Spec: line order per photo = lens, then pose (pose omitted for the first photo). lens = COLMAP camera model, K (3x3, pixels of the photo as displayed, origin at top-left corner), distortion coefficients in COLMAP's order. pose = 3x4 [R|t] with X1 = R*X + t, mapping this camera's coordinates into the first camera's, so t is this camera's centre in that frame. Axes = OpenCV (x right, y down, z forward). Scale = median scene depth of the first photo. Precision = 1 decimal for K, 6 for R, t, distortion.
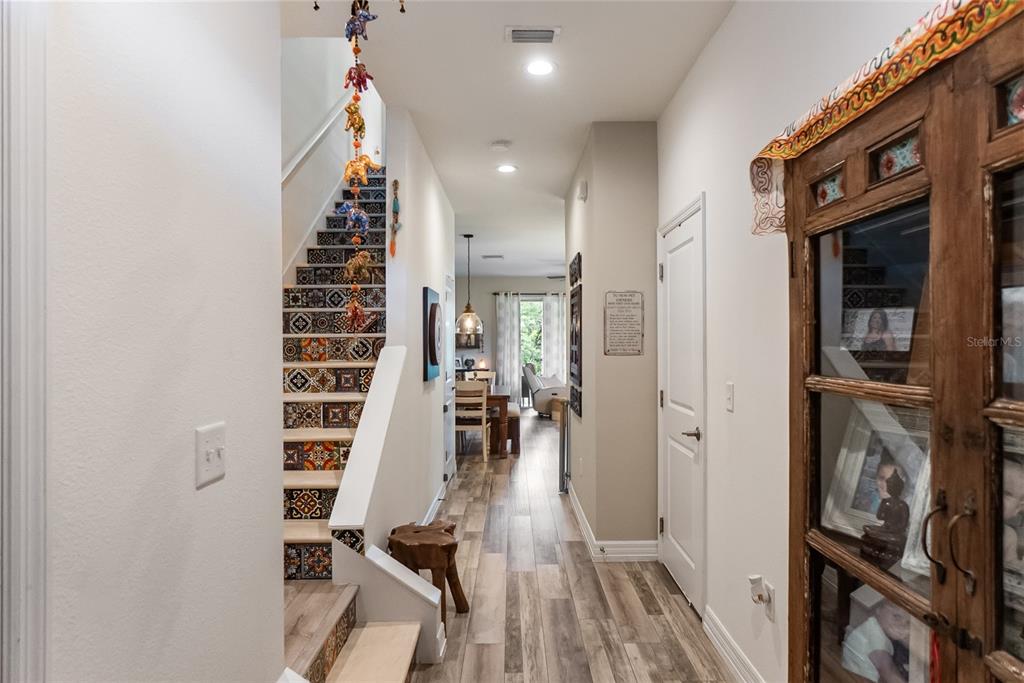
lens RADIAL K [[642.2, 0, 512.7], [0, 642.2, 342.3], [0, 0, 1]] dist [-0.000229, -0.000017]
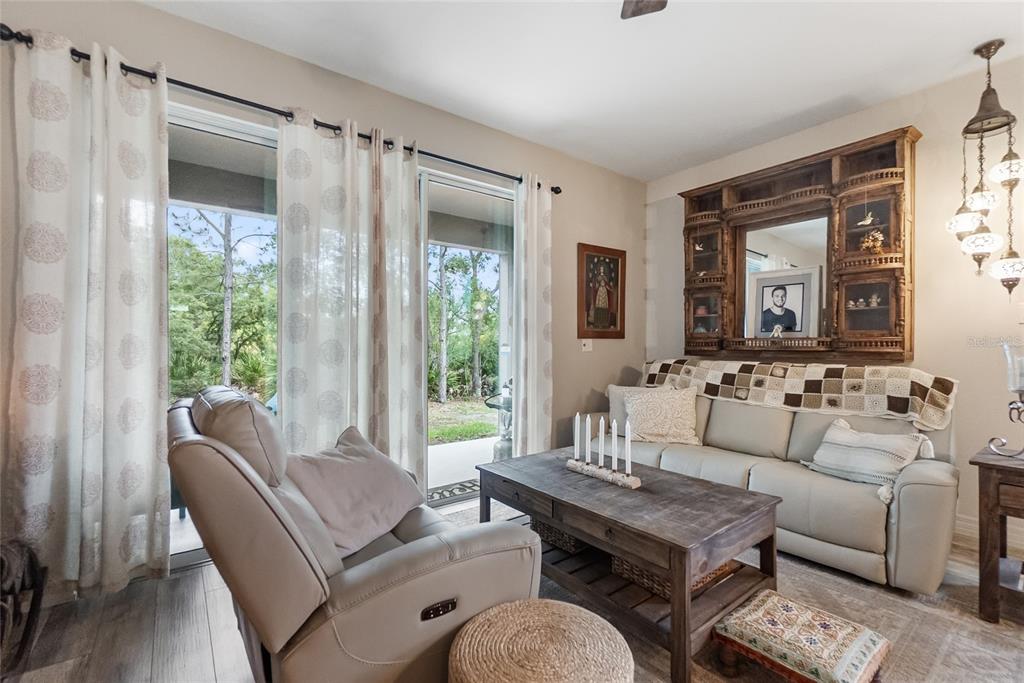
lens RADIAL K [[446.6, 0, 511.9], [0, 446.6, 341.5], [0, 0, 1]] dist [-0.006580, 0.002062]
pose [[0.795457, 0.006939, 0.605970, 0.057592], [-0.005286, 0.999976, -0.004513, 0.073644], [-0.605987, 0.000386, 0.795474, 3.328473]]
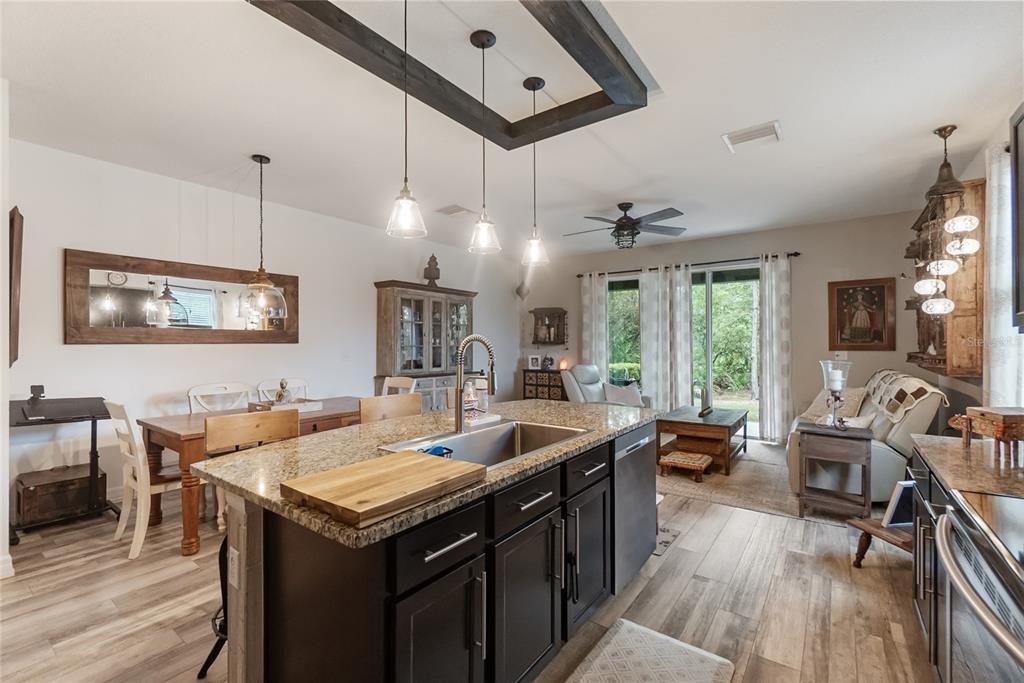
lens RADIAL K [[446.6, 0, 511.7], [0, 446.6, 340.5], [0, 0, 1]] dist [-0.006580, 0.002062]
pose [[0.806371, -0.001548, -0.591407, 0.968445], [0.000738, 0.999998, -0.001612, 0.021929], [0.591409, 0.000864, 0.806371, 2.103954]]
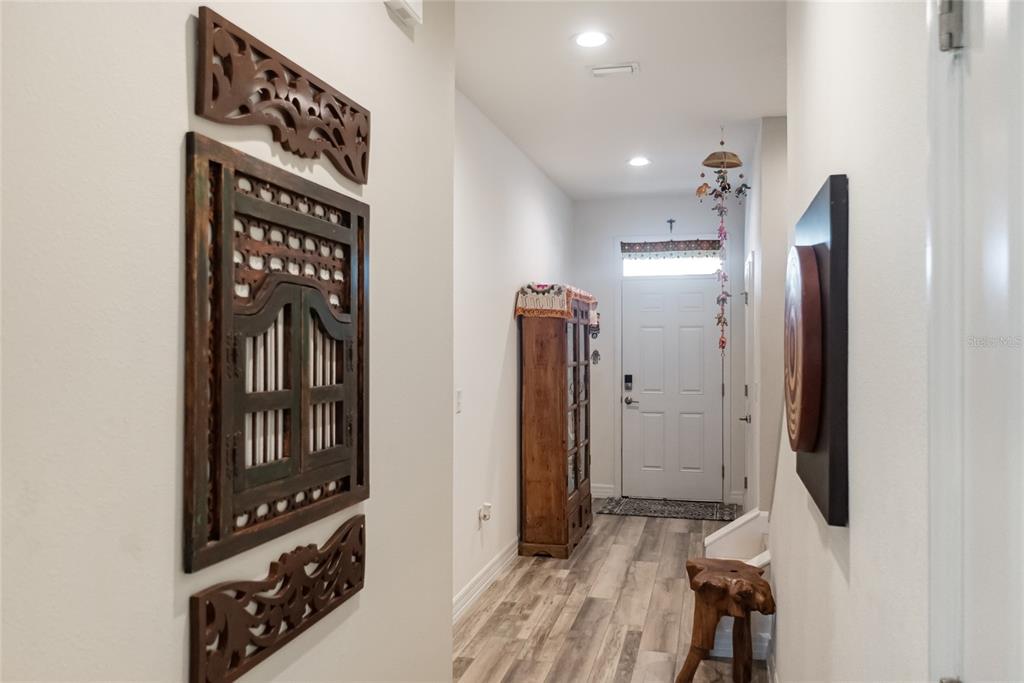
lens RADIAL K [[789.4, 0, 509.5], [0, 789.4, 340.4], [0, 0, 1]] dist [0.012622, -0.008920]
pose [[-0.968537, -0.000922, 0.248868, -0.121473], [-0.001759, 0.999994, -0.003140, -0.024544], [-0.248864, -0.003479, -0.968532, 2.182124]]
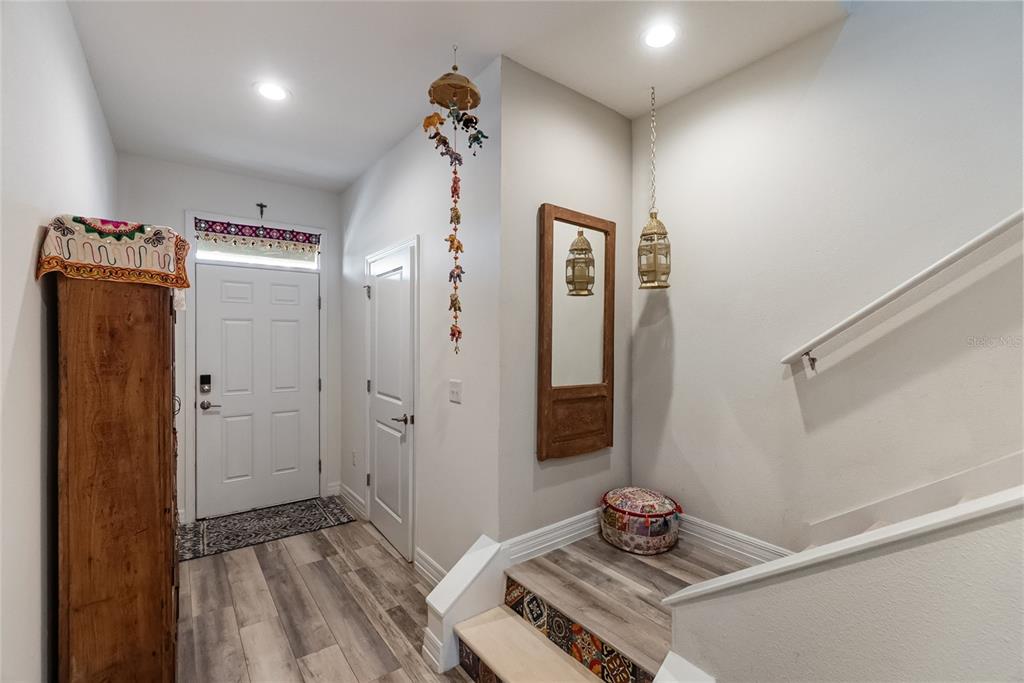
lens RADIAL K [[446.6, 0, 517.7], [0, 446.6, 341.6], [0, 0, 1]] dist [-0.006580, 0.002062]
pose [[-0.796554, -0.001113, -0.604567, 0.162077], [0.000055, 0.999998, -0.001914, -0.013380], [0.604568, -0.001557, -0.796552, 1.230277]]
